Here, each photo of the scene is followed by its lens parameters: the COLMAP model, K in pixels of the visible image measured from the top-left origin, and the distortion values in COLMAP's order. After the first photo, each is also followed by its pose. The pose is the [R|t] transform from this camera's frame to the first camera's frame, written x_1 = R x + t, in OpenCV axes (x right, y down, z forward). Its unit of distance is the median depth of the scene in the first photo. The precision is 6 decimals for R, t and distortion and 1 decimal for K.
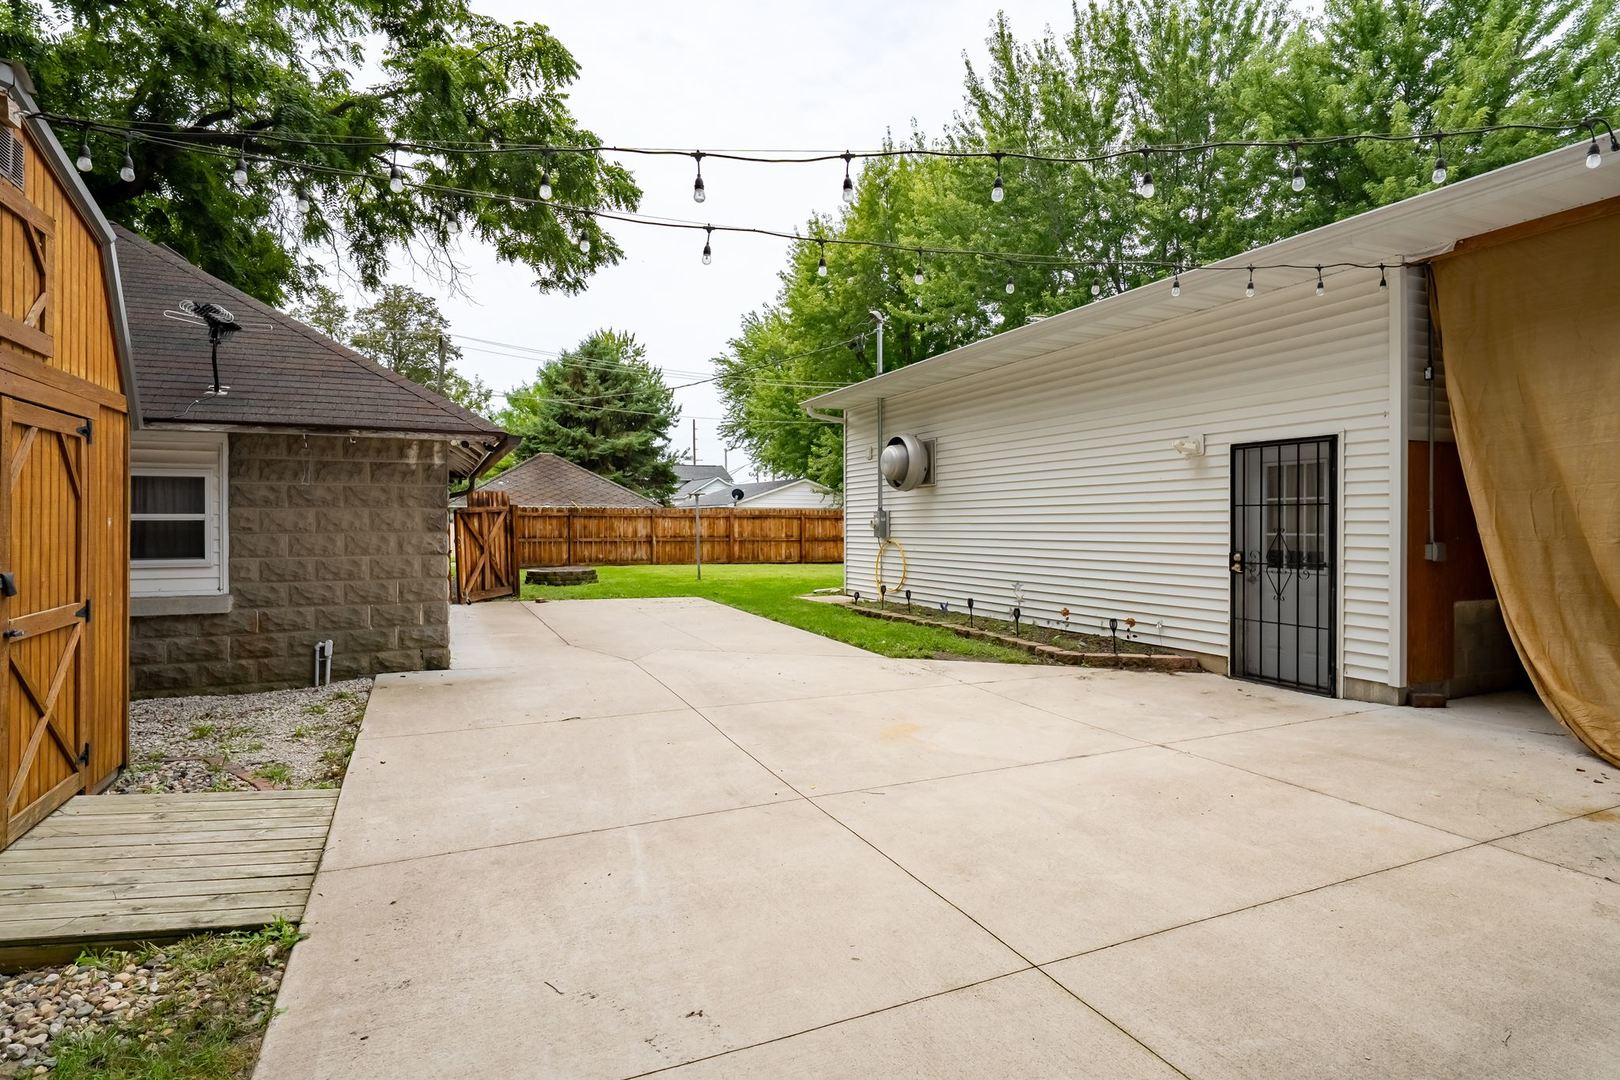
lens RADIAL K [[871.1, 0, 804.6], [0, 871.1, 526.7], [0, 0, 1]] dist [-0.003460, -0.002621]
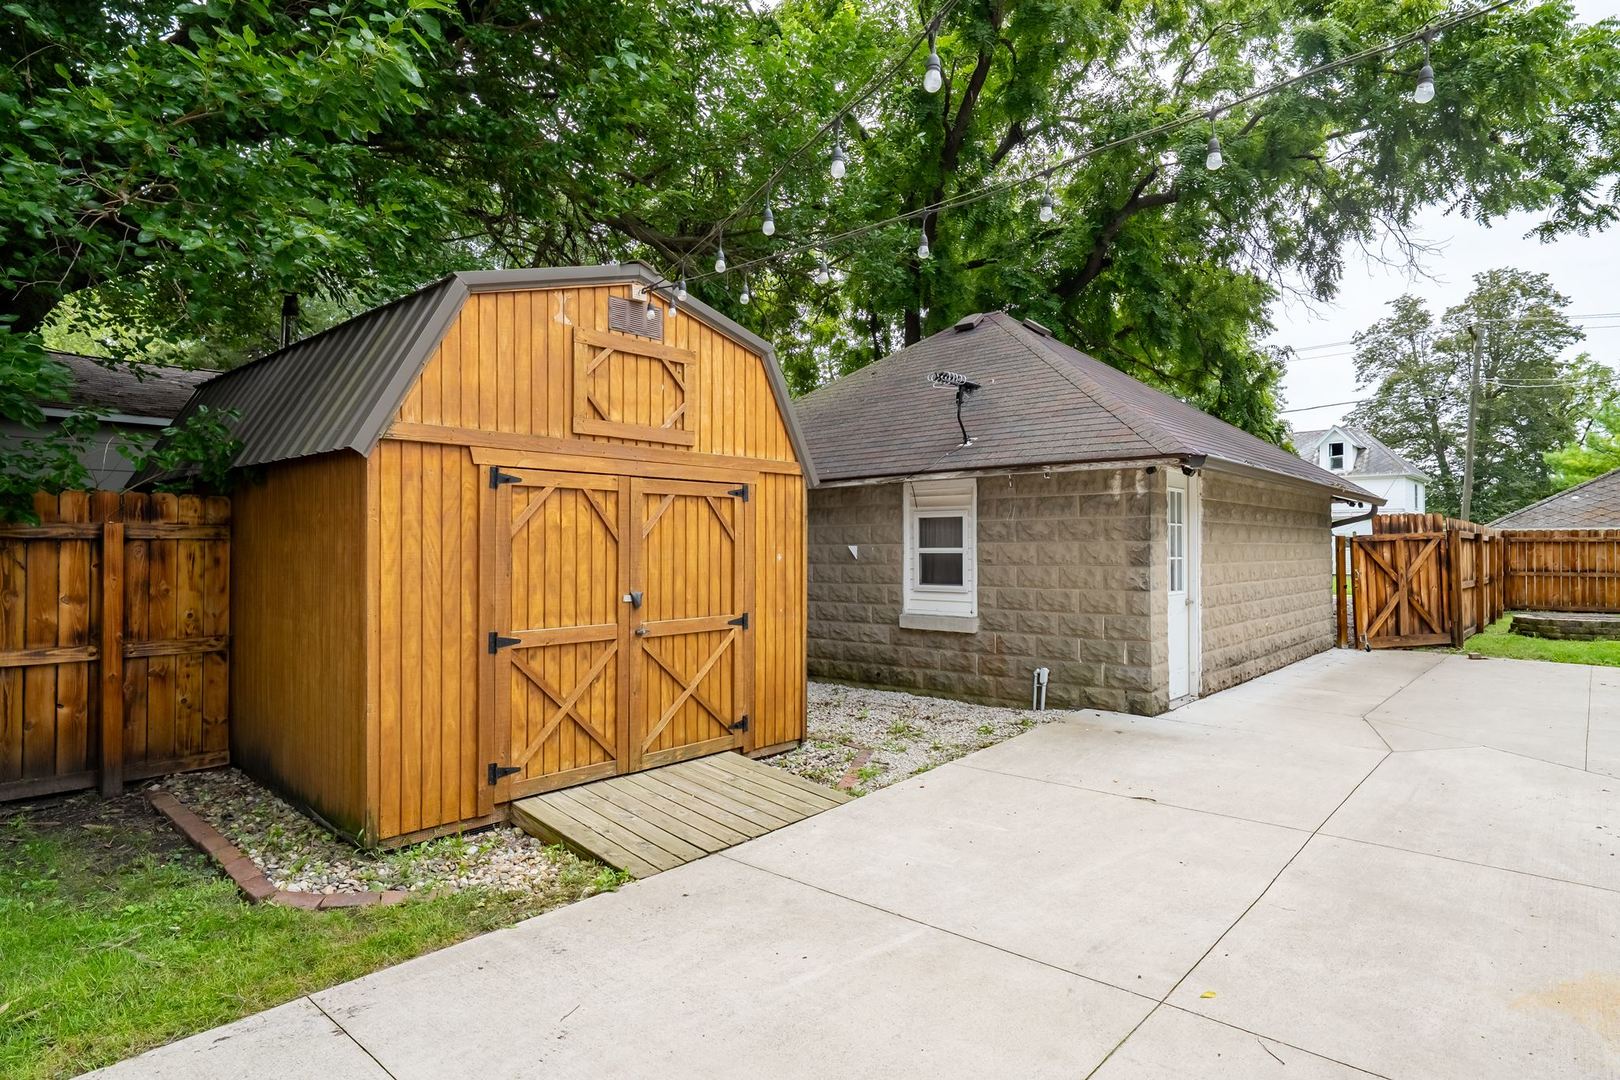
lens RADIAL K [[871.1, 0, 800.3], [0, 871.1, 539.4], [0, 0, 1]] dist [-0.003460, -0.002621]
pose [[0.404780, -0.008940, -0.914370, 0.293750], [-0.003954, 0.999926, -0.011526, -0.011045], [0.914406, 0.008281, 0.404715, 0.306702]]
